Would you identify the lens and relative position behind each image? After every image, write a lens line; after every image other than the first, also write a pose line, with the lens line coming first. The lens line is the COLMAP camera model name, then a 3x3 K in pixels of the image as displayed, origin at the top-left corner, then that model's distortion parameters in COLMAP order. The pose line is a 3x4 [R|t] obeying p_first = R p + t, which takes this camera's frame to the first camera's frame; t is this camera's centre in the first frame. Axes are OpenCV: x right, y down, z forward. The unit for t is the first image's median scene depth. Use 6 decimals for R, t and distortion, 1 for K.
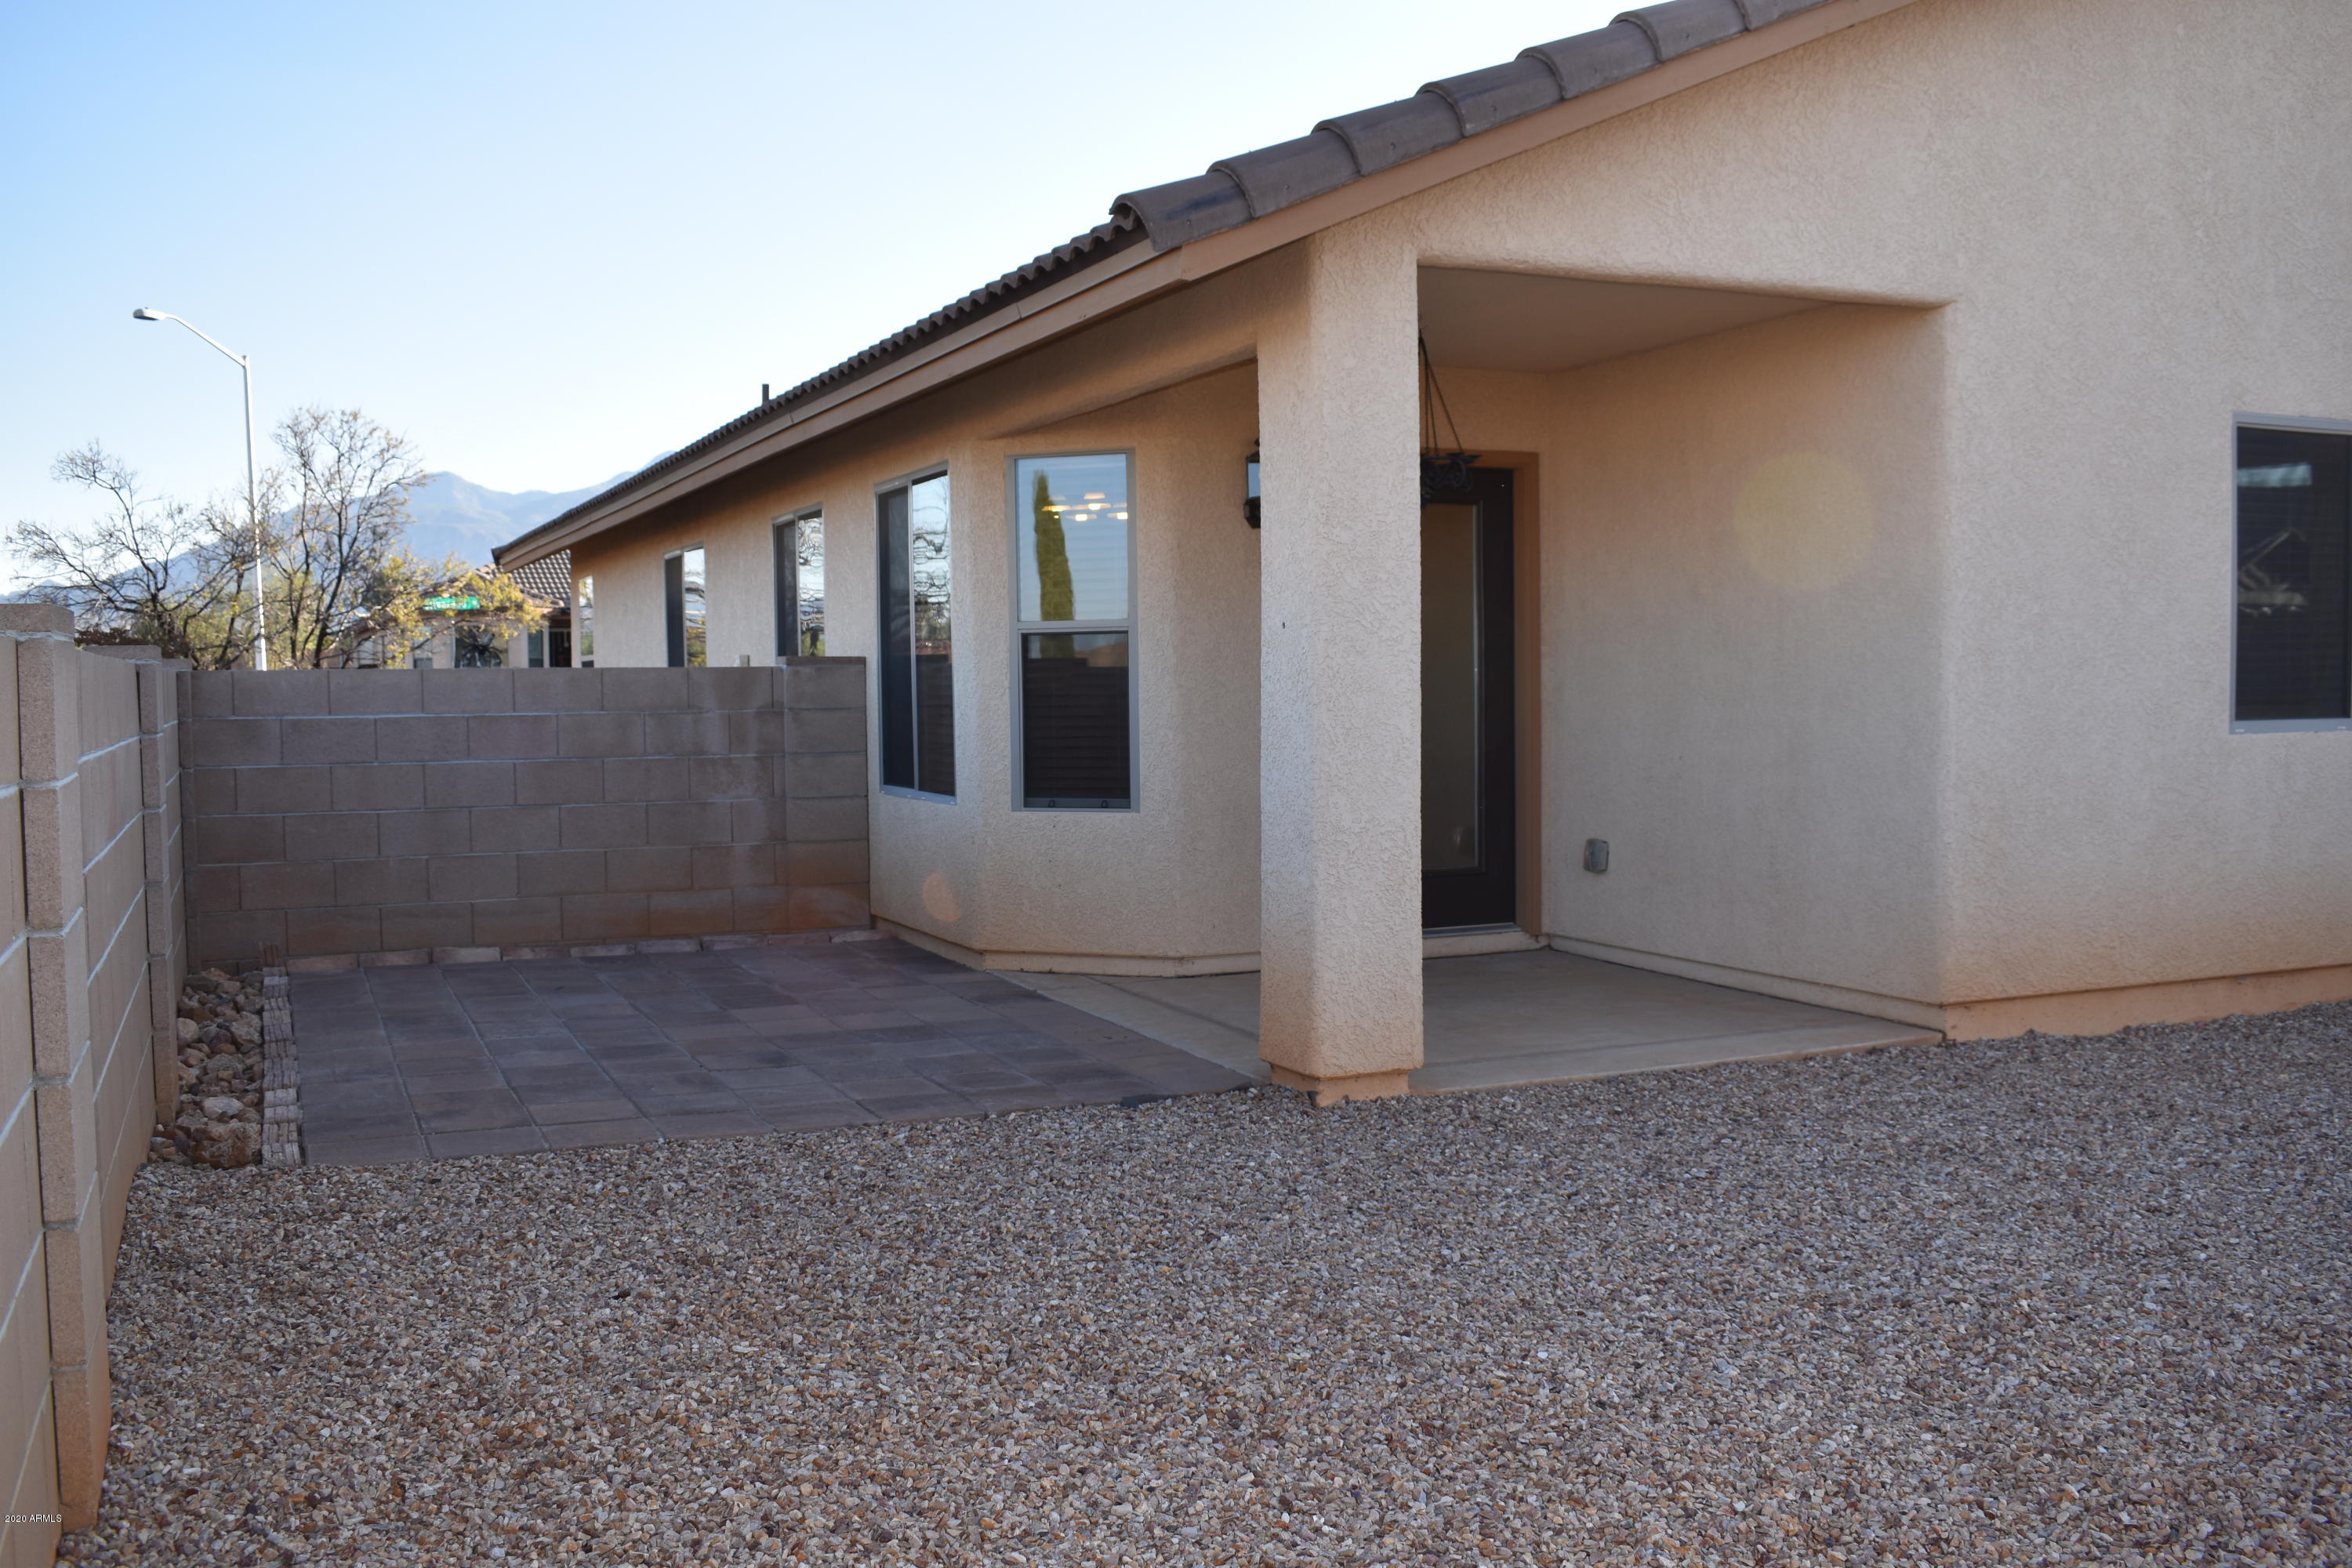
lens RADIAL K [[2094.6, 0, 1185.3], [0, 2094.6, 791.7], [0, 0, 1]] dist [-0.081144, -0.002231]
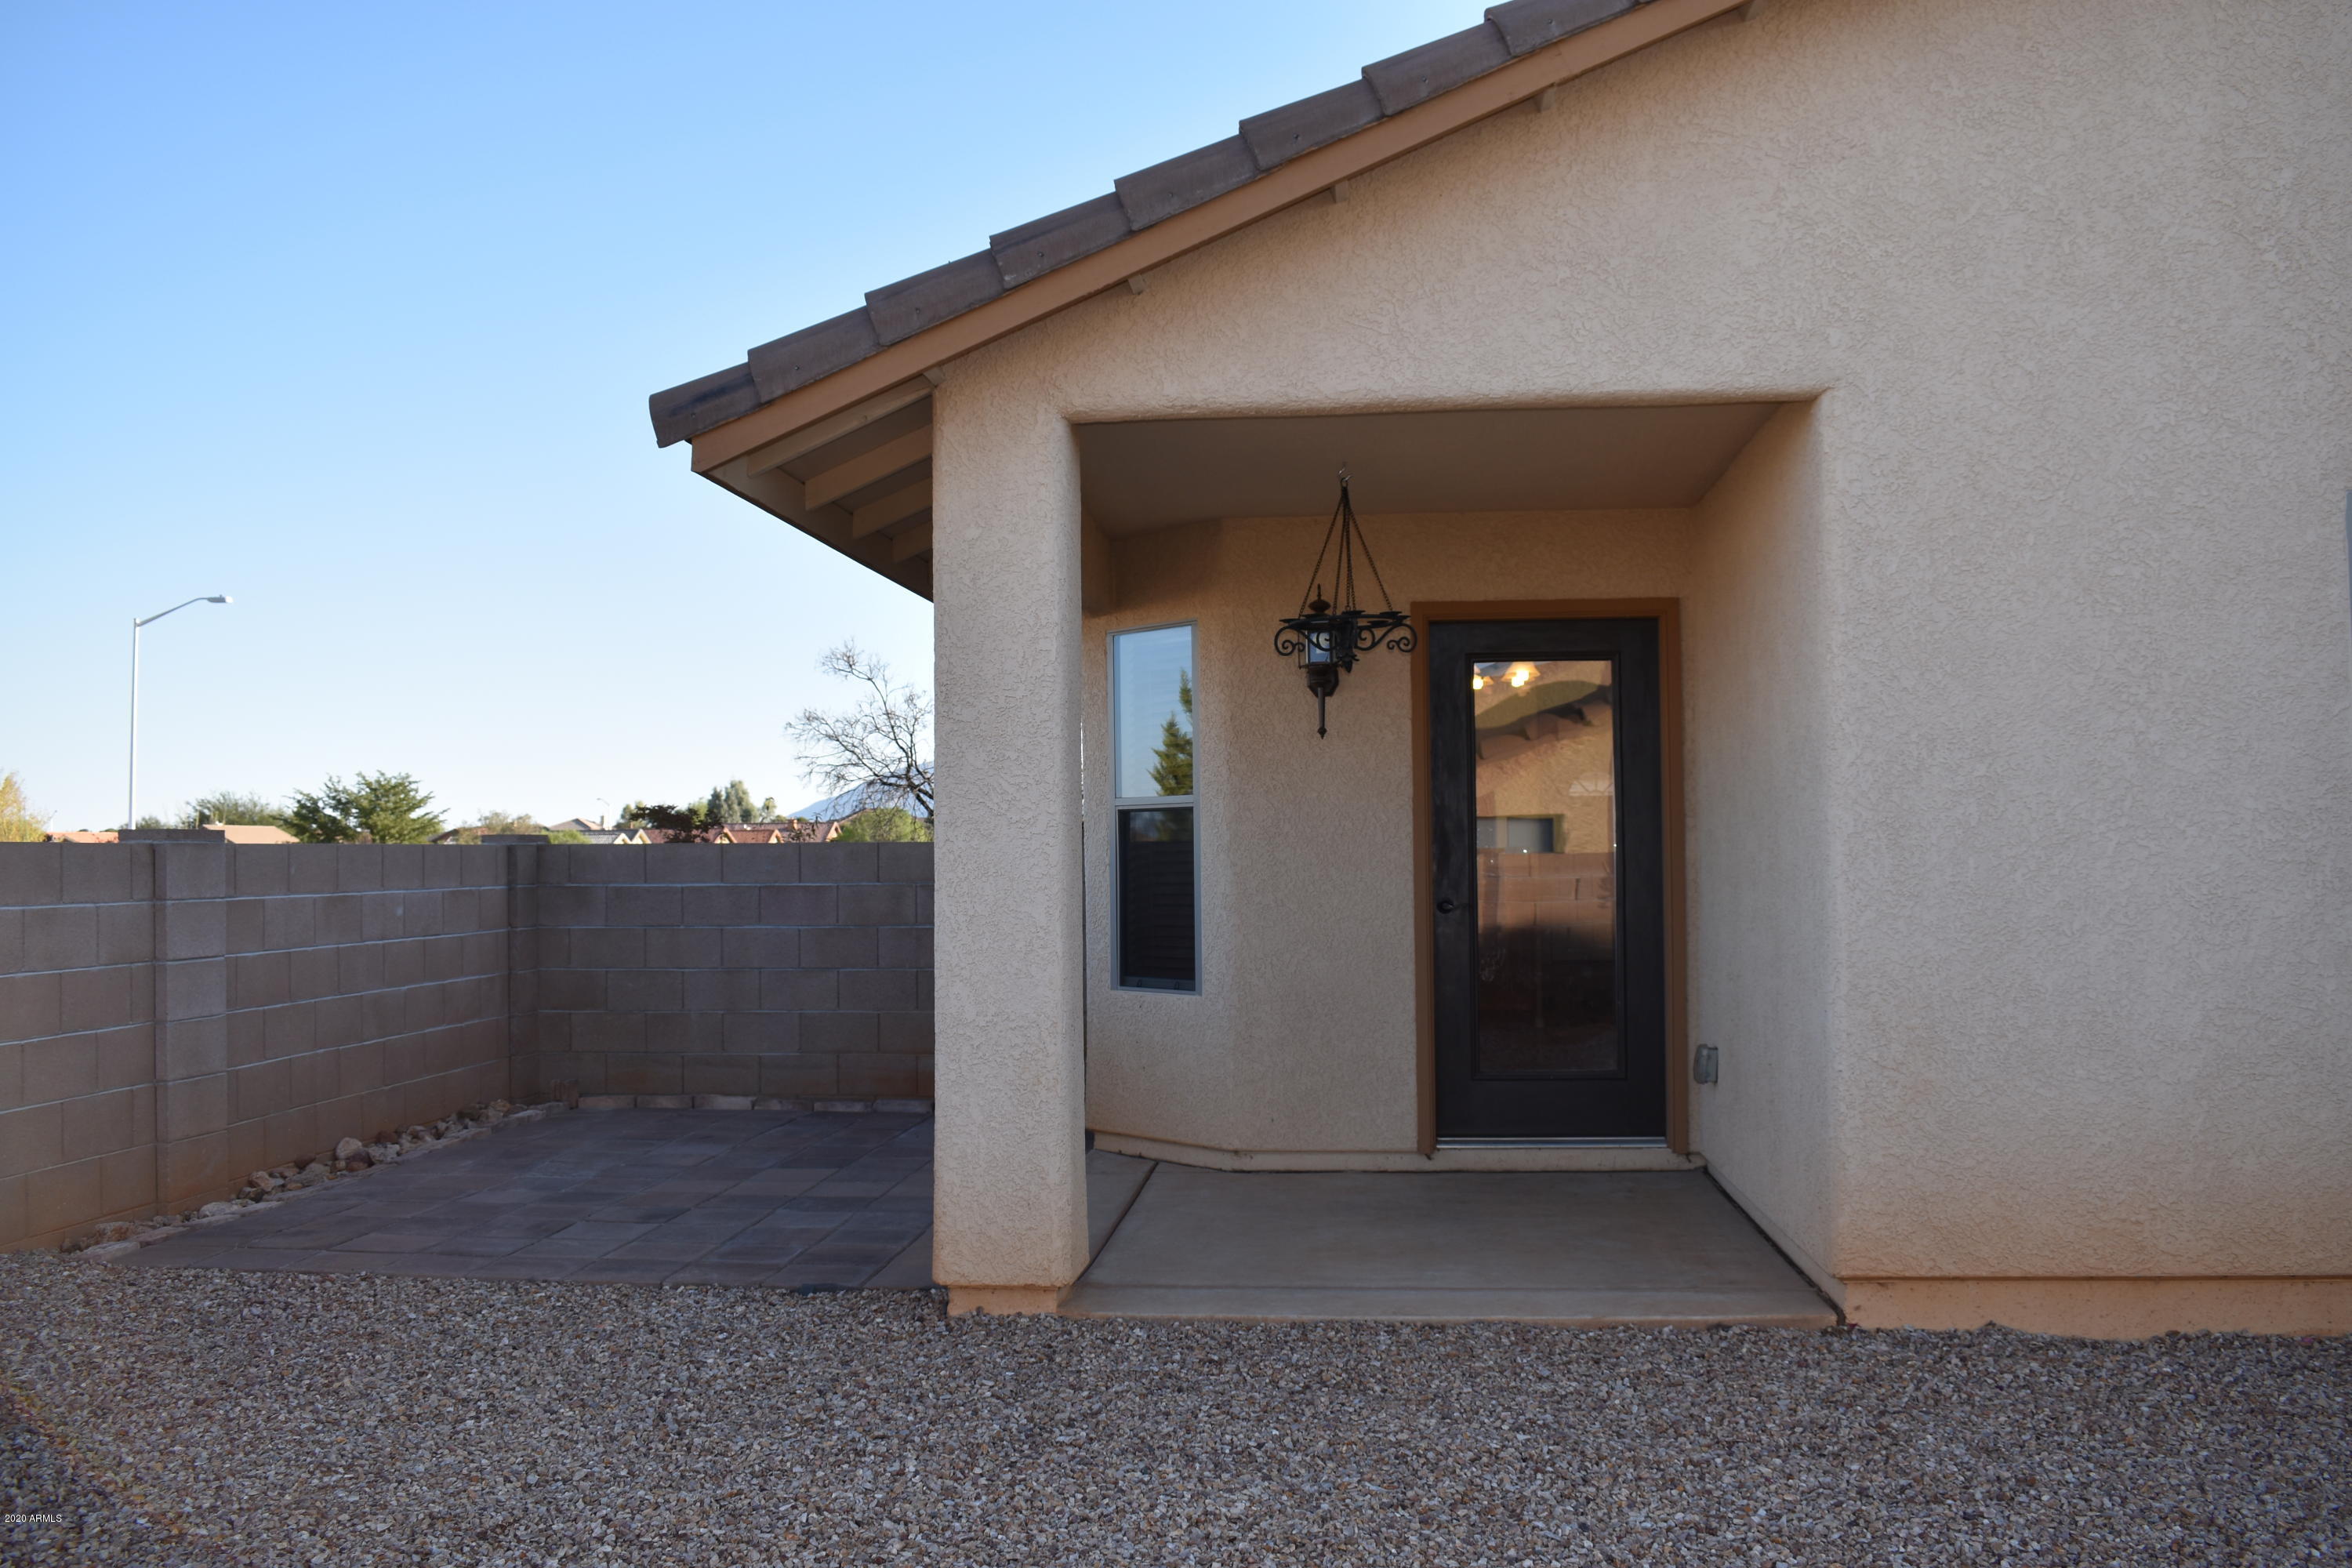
lens RADIAL K [[2094.6, 0, 1179.6], [0, 2094.6, 786.8], [0, 0, 1]] dist [-0.081144, -0.002231]
pose [[0.871781, -0.013424, -0.489711, 0.535226], [-0.025402, 0.997041, -0.072552, -0.018944], [0.489236, 0.075689, 0.868861, 0.187399]]
